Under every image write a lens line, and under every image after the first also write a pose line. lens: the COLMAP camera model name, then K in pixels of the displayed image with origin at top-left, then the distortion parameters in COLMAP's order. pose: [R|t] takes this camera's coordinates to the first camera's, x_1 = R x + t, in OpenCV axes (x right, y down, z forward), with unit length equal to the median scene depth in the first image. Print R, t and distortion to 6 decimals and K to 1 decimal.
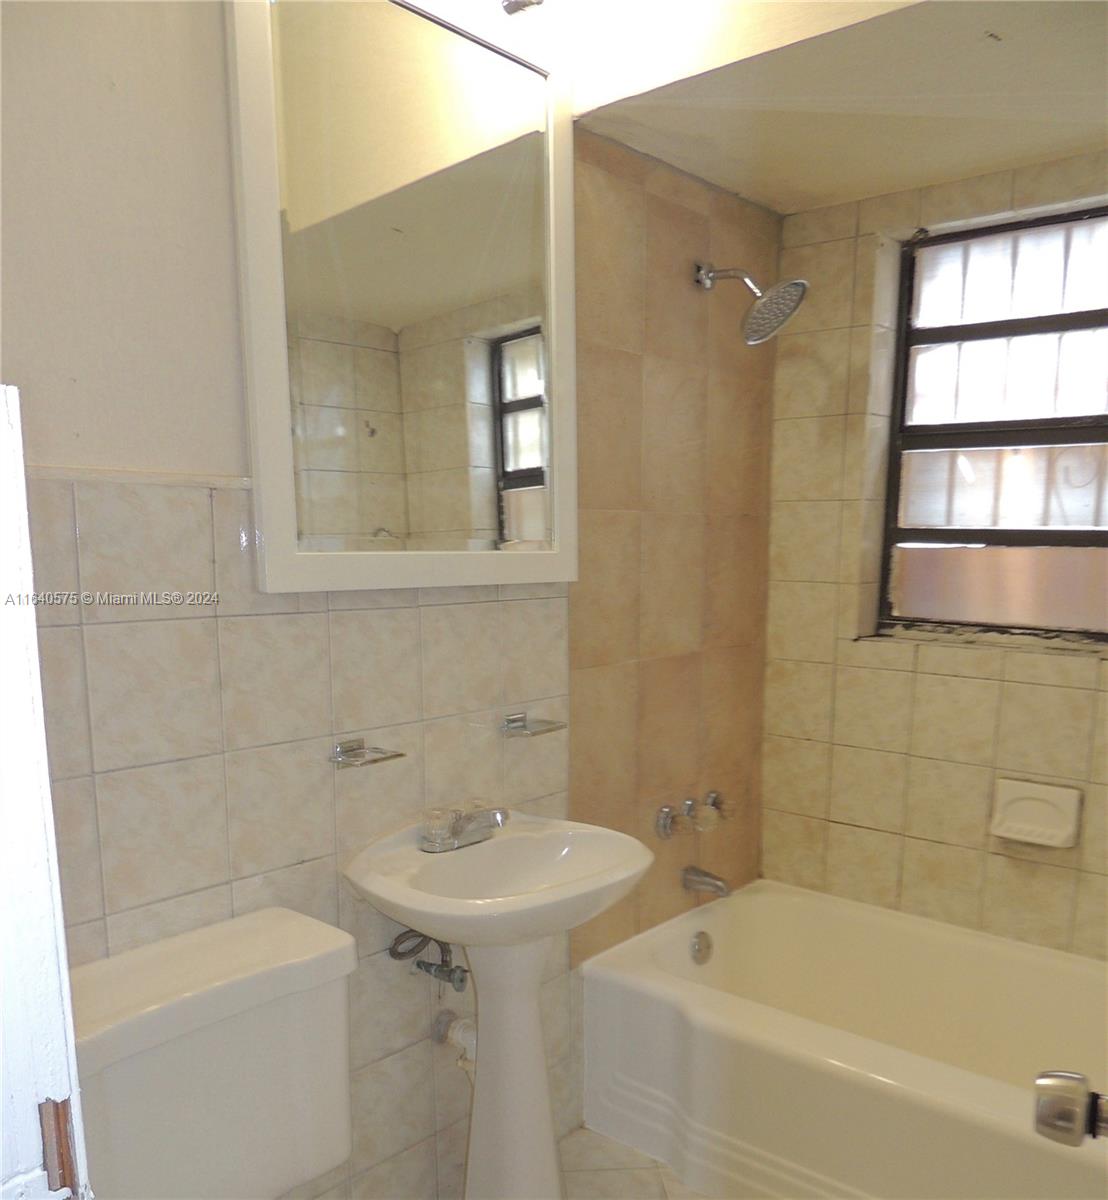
lens RADIAL K [[1057.8, 0, 551.2], [0, 1057.8, 744.4], [0, 0, 1]] dist [-0.031045, 0.019647]
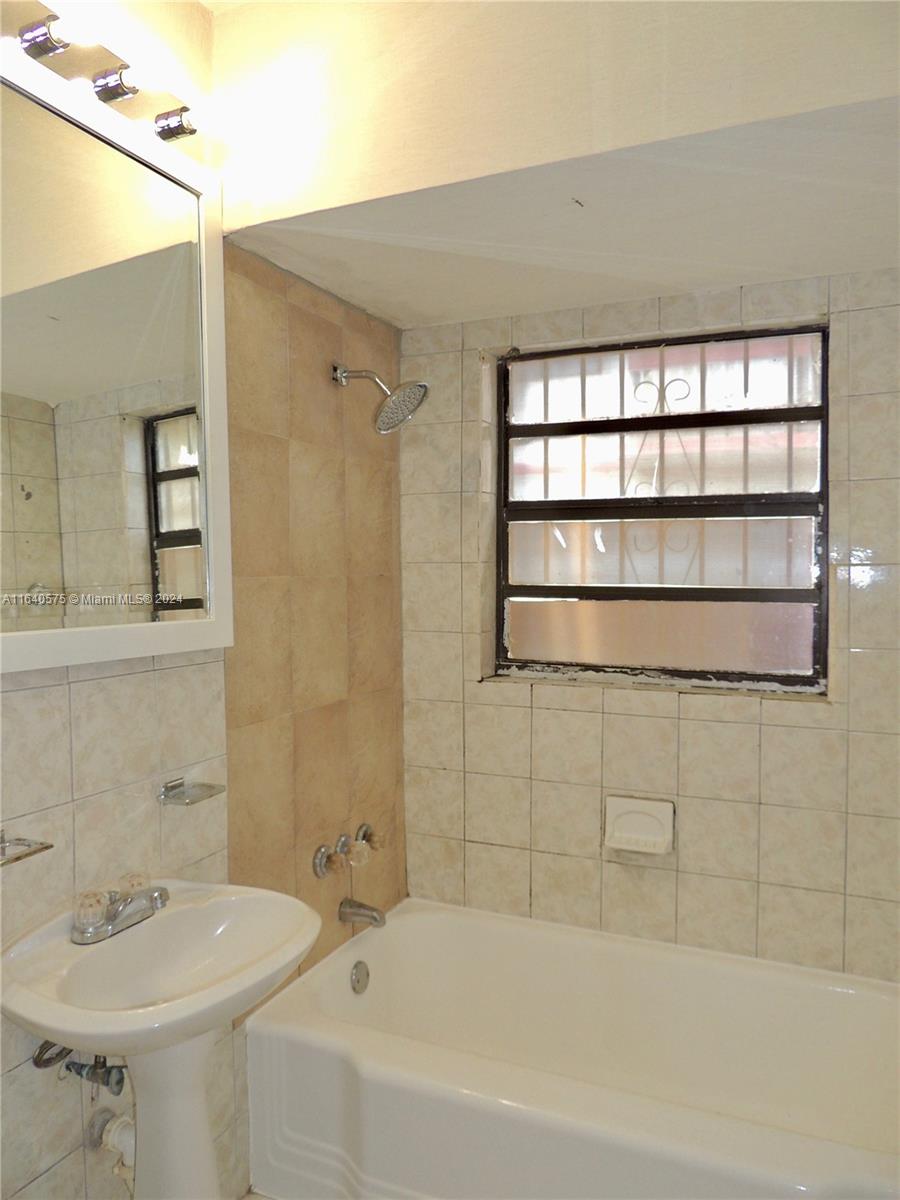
lens RADIAL K [[860.4, 0, 450.0], [0, 860.4, 600.0], [0, 0, 1]] dist [-0.011704, 0.005279]
pose [[0.959547, -0.015939, 0.281096, -0.007620], [0.060562, 0.986710, -0.150785, -0.049073], [-0.274957, 0.161709, 0.947760, 0.105671]]
